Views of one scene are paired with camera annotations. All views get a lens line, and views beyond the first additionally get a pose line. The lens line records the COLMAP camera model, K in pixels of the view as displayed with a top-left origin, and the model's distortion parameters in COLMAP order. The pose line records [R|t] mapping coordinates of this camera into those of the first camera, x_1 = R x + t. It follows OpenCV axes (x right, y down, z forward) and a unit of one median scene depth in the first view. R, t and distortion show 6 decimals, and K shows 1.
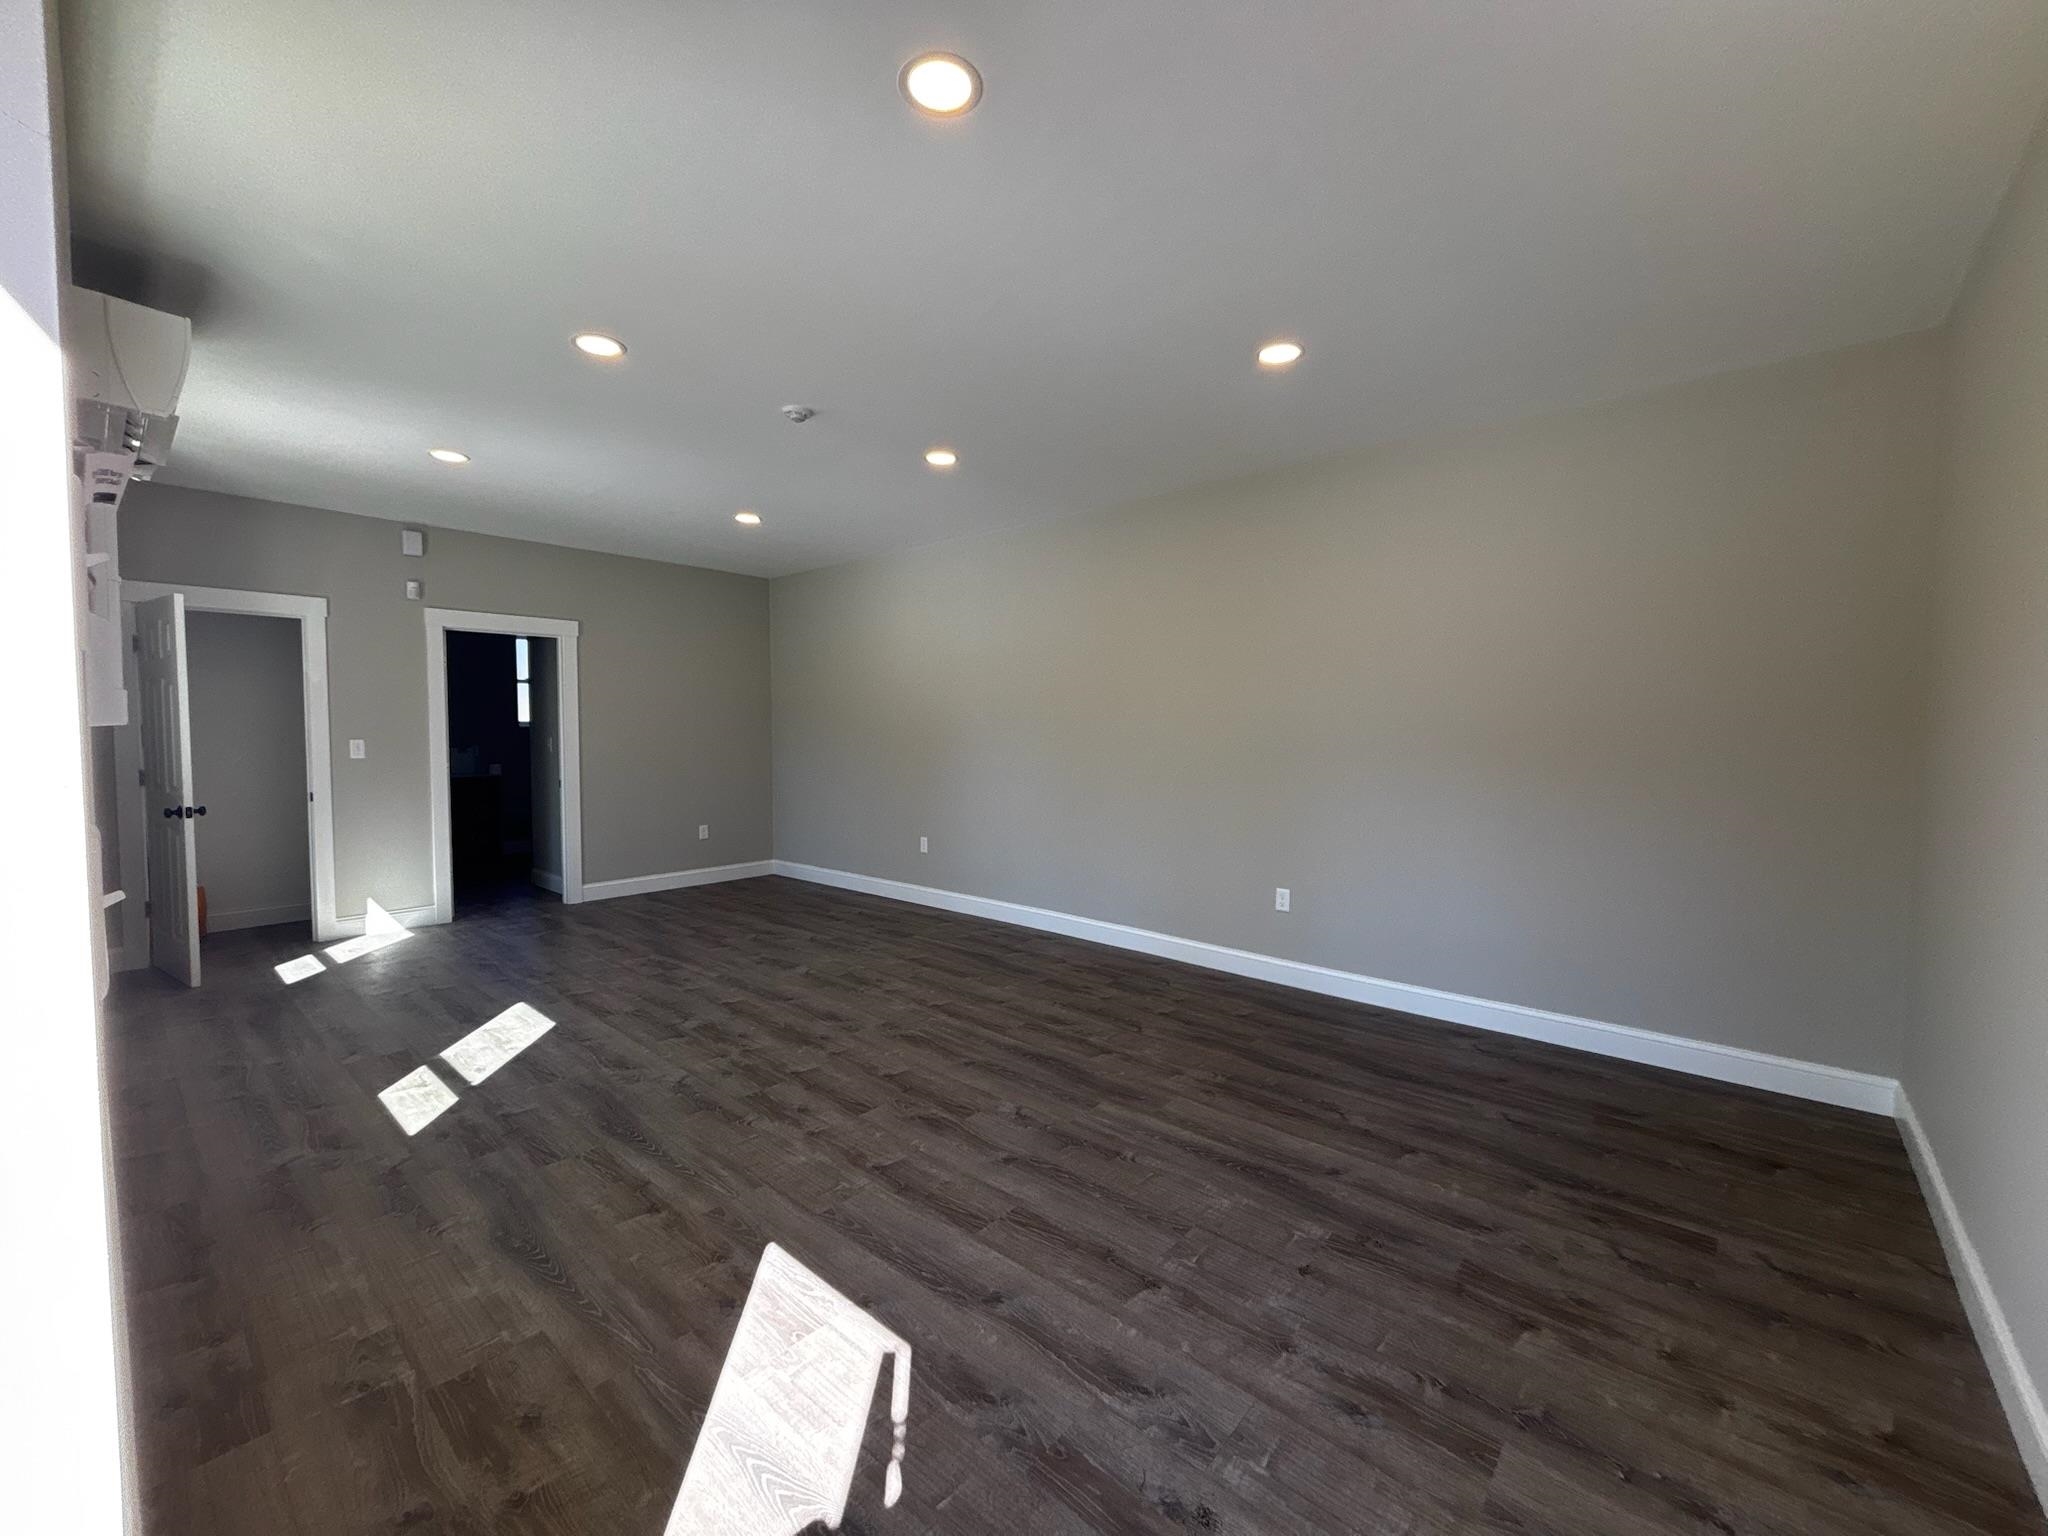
lens RADIAL K [[830.4, 0, 1024.0], [0, 830.4, 768.0], [0, 0, 1]] dist [0.002328, 0.000314]
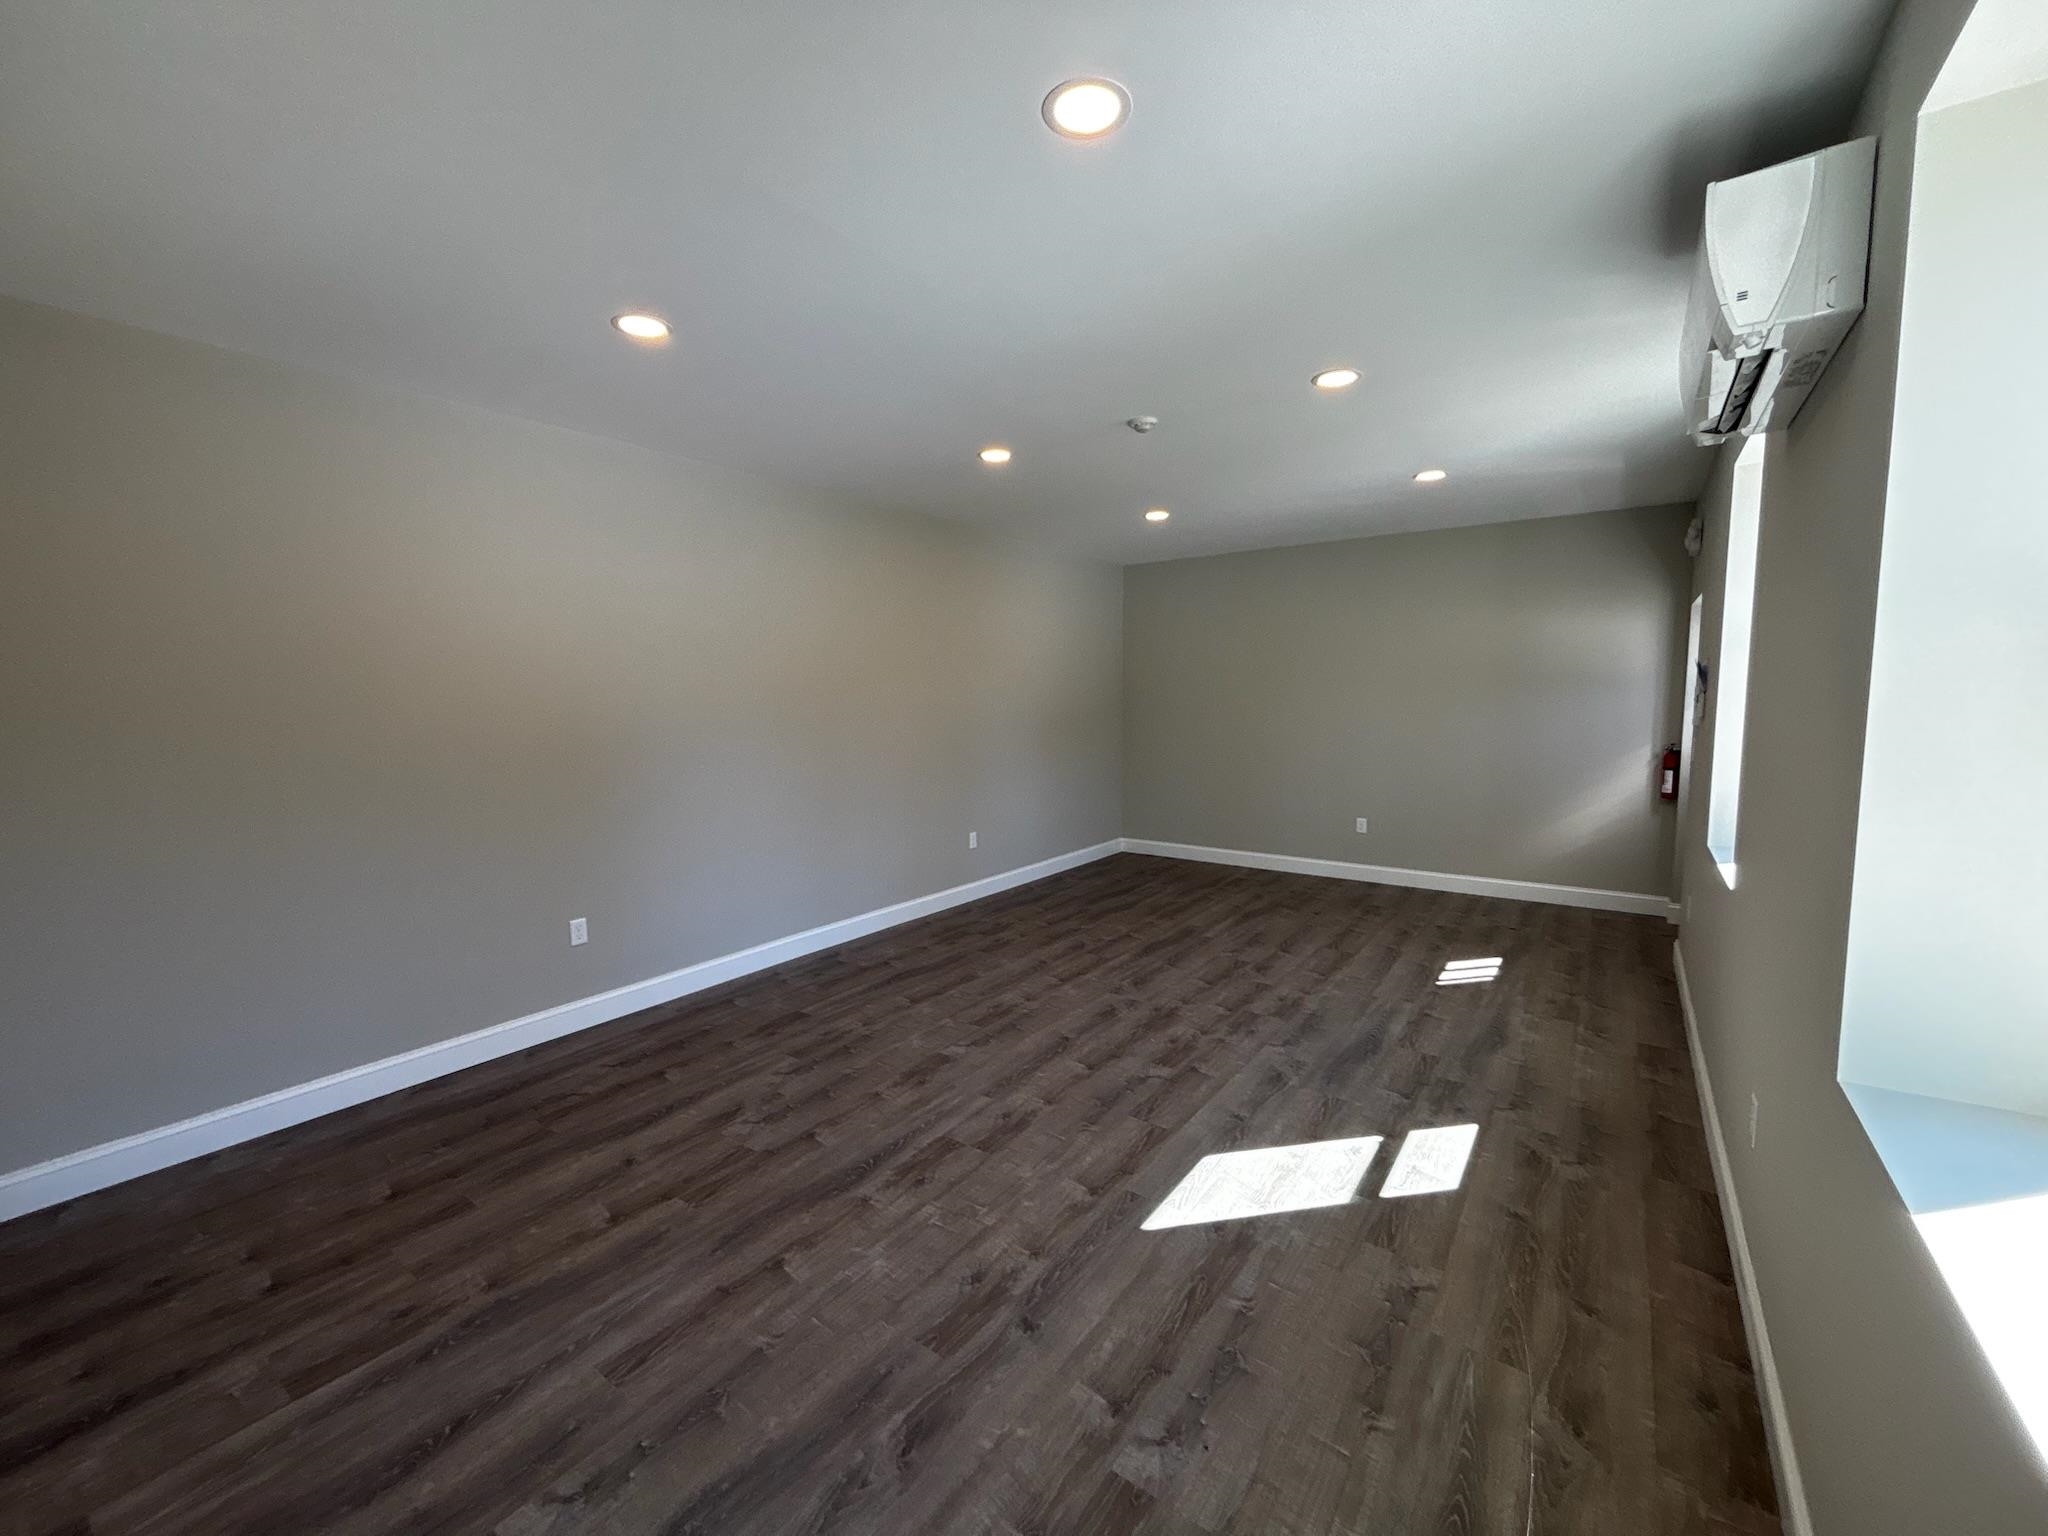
lens RADIAL K [[811.7, 0, 1041.3], [0, 811.7, 747.1], [0, 0, 1]] dist [0.001853, 0.000245]
pose [[-0.103277, -0.072063, 0.992039, -1.416729], [0.054404, 0.995470, 0.077976, -0.131672], [-0.993164, 0.062025, -0.098889, 1.373609]]
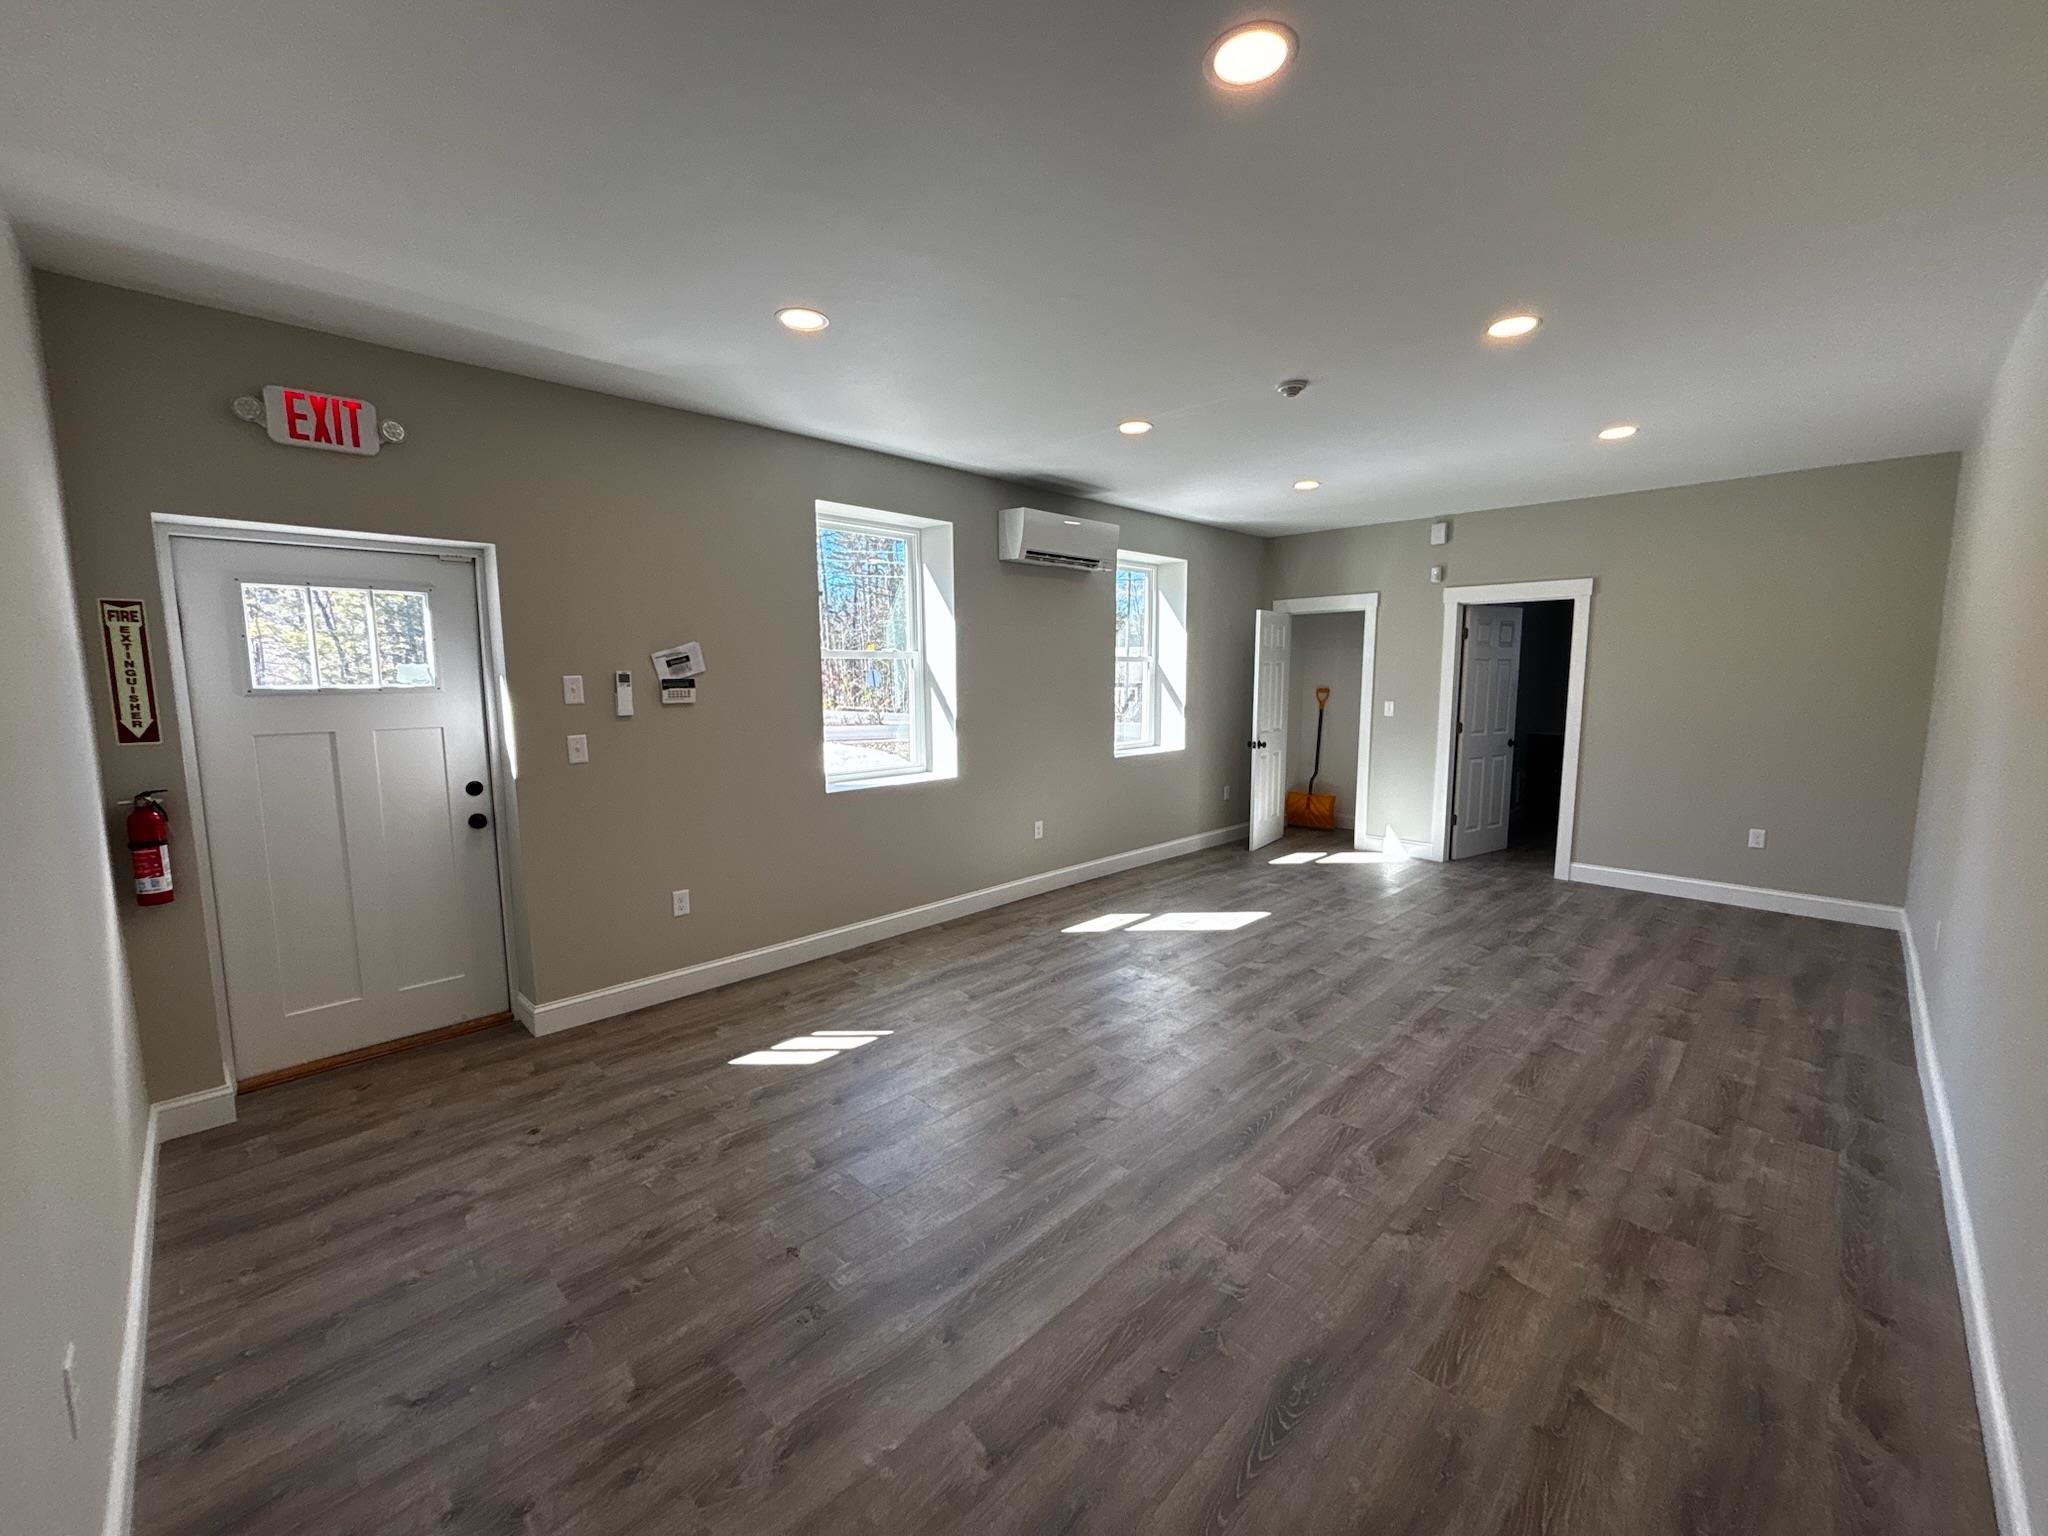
lens RADIAL K [[830.4, 0, 1024.0], [0, 830.4, 768.0], [0, 0, 1]] dist [0.002328, 0.000314]
pose [[-0.073827, 0.117944, -0.990272, 0.838221], [-0.043999, 0.991630, 0.121386, -0.101184], [0.996300, 0.052533, -0.068020, 0.859962]]
